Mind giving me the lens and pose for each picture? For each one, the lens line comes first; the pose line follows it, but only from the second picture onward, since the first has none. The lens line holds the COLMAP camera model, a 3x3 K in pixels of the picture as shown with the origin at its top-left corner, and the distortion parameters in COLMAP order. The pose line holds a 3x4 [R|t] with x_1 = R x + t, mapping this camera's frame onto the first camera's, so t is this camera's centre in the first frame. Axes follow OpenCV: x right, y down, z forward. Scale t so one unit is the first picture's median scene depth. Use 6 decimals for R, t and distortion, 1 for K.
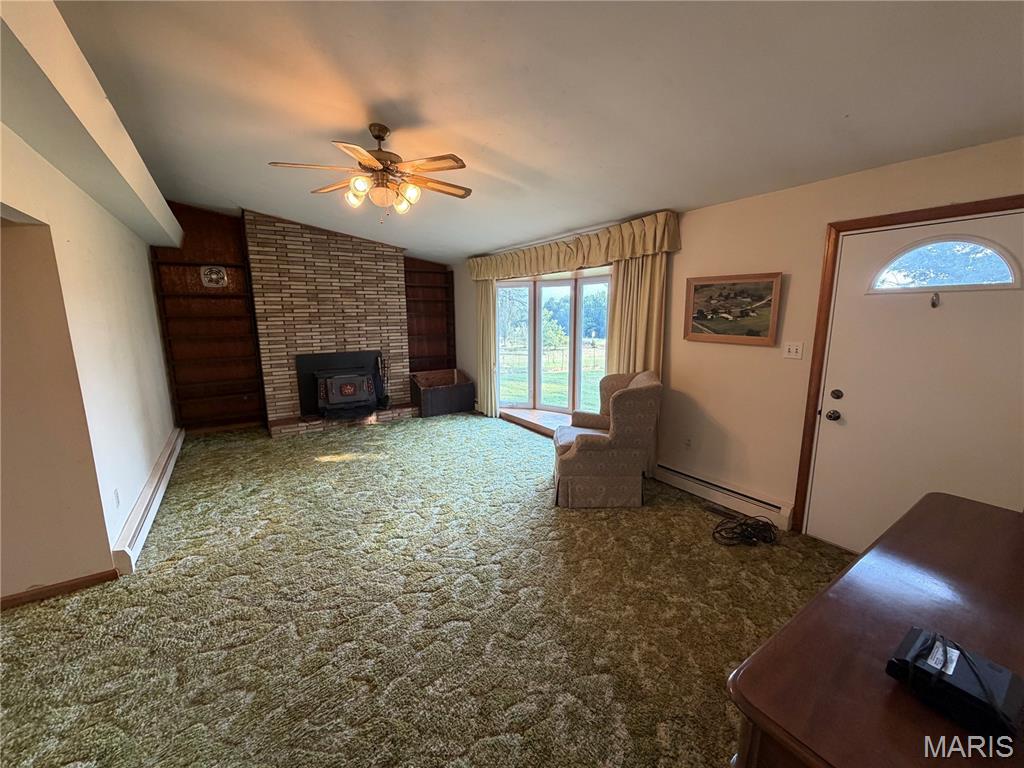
lens RADIAL K [[409.5, 0, 507.8], [0, 409.5, 382.9], [0, 0, 1]] dist [0.001582, -0.000209]
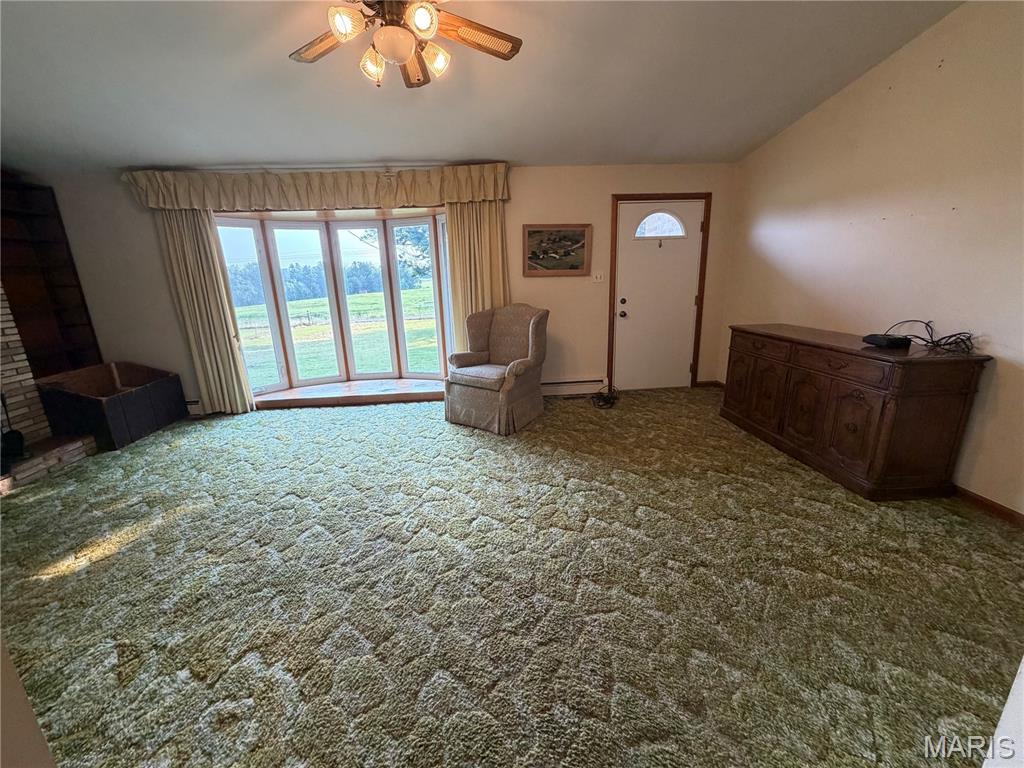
lens RADIAL K [[409.5, 0, 509.4], [0, 409.5, 382.9], [0, 0, 1]] dist [0.001582, -0.000209]
pose [[0.490807, -0.229144, 0.840596, -0.719153], [0.176145, 0.970970, 0.161836, -0.000875], [-0.853277, 0.068636, 0.516921, 0.431494]]
